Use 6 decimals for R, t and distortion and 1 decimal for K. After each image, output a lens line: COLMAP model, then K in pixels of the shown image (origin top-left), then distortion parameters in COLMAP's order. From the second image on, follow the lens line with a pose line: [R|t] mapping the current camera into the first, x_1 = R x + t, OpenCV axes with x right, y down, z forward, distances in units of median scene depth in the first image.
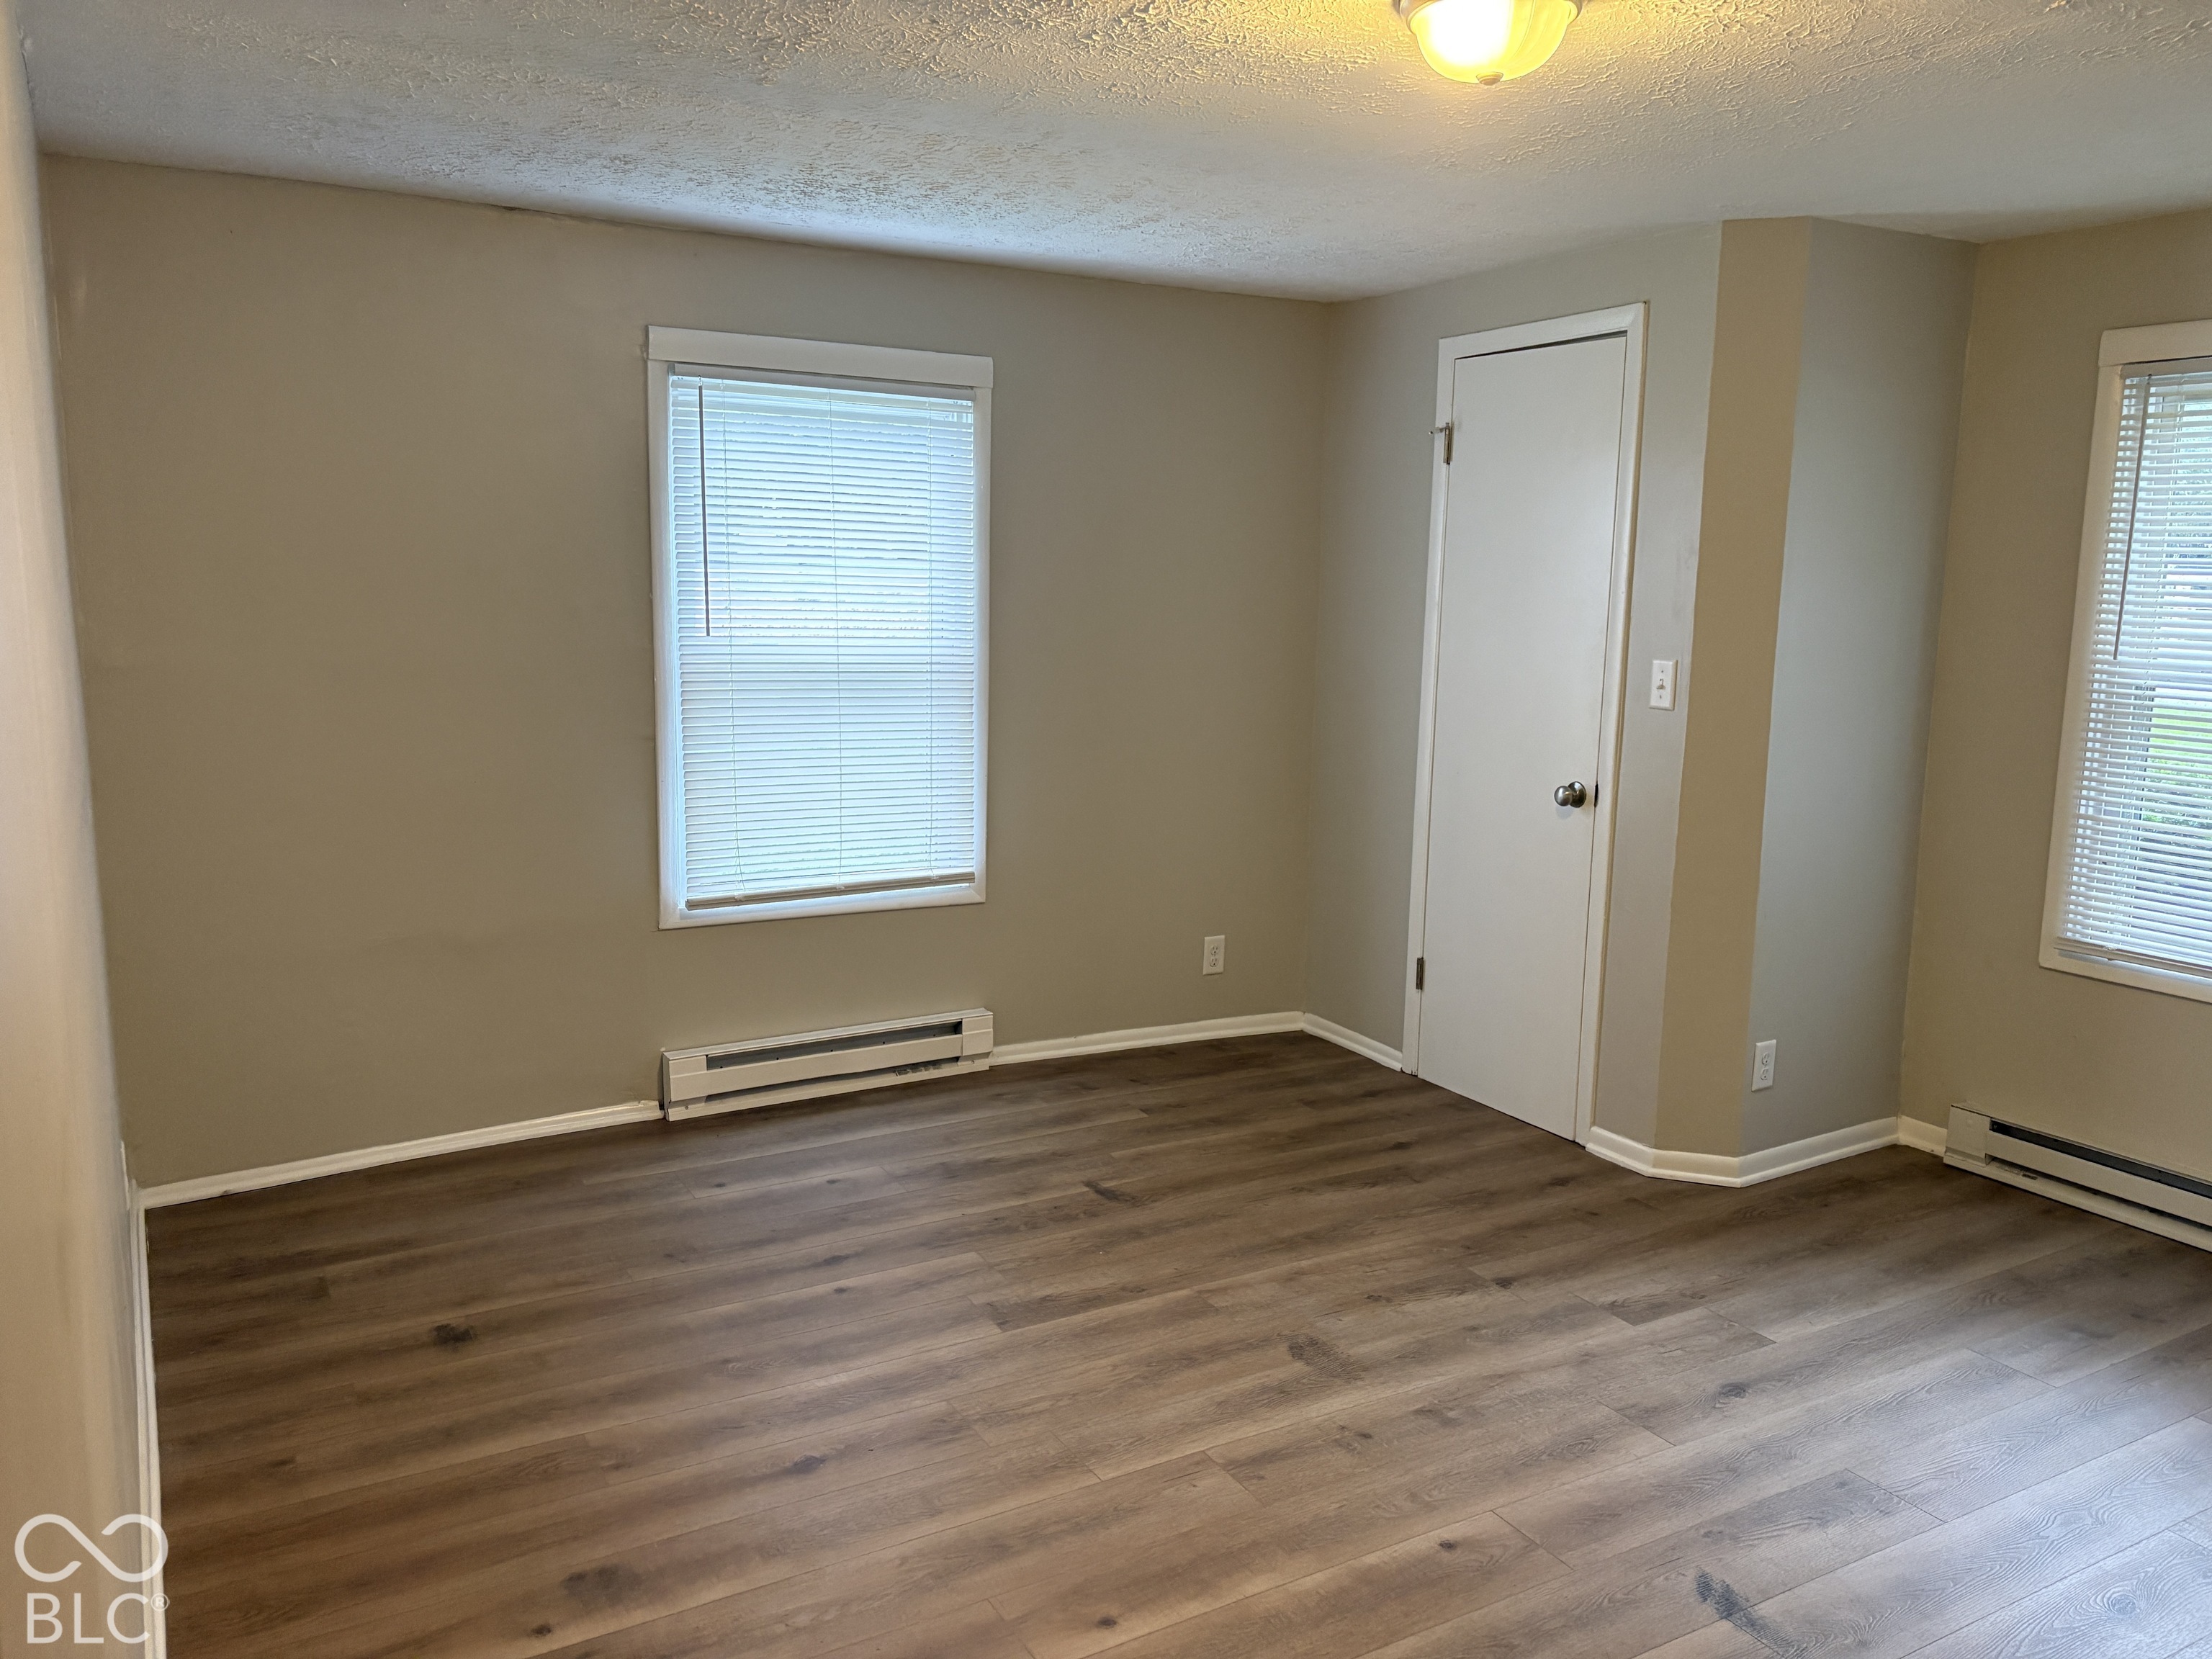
lens RADIAL K [[1646.8, 0, 1106.0], [0, 1646.8, 829.5], [0, 0, 1]] dist [0.004343, 0.001315]
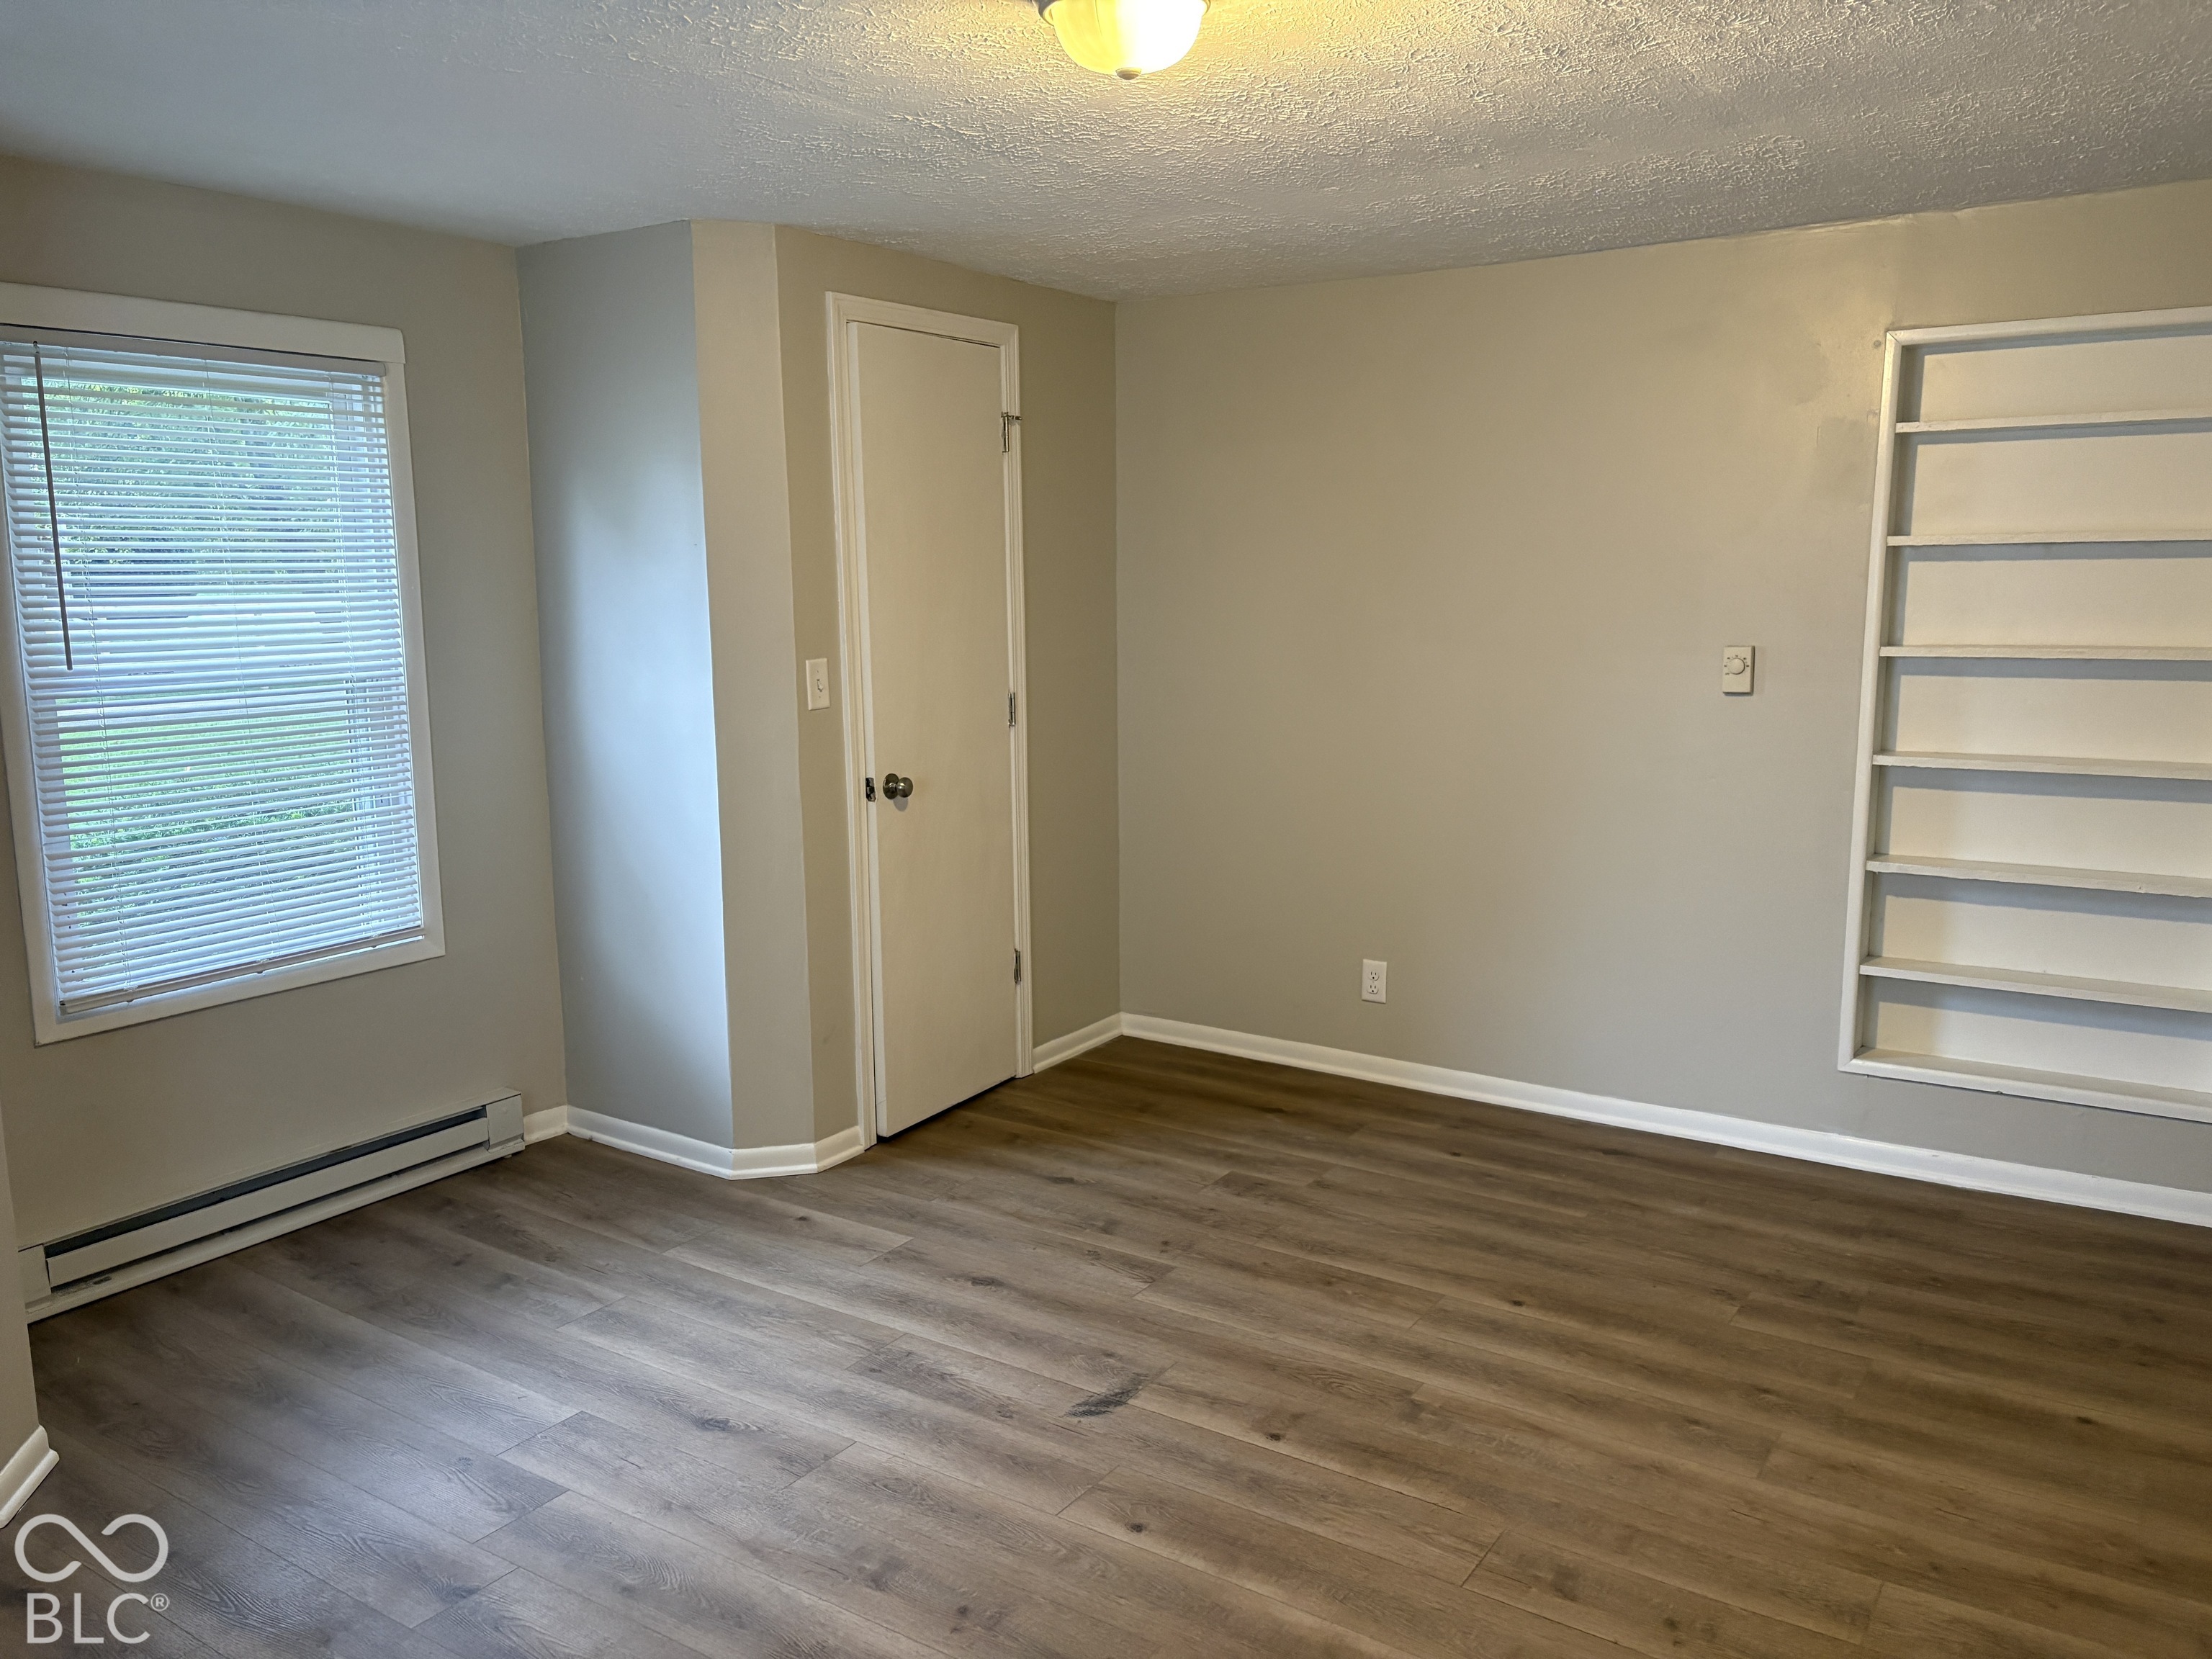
lens RADIAL K [[1646.8, 0, 1106.0], [0, 1646.8, 829.5], [0, 0, 1]] dist [0.004343, 0.001315]
pose [[-0.426292, -0.150911, 0.891908, -0.457656], [0.153753, 0.959551, 0.235843, -0.159336], [-0.891423, 0.237671, -0.385846, 0.965322]]
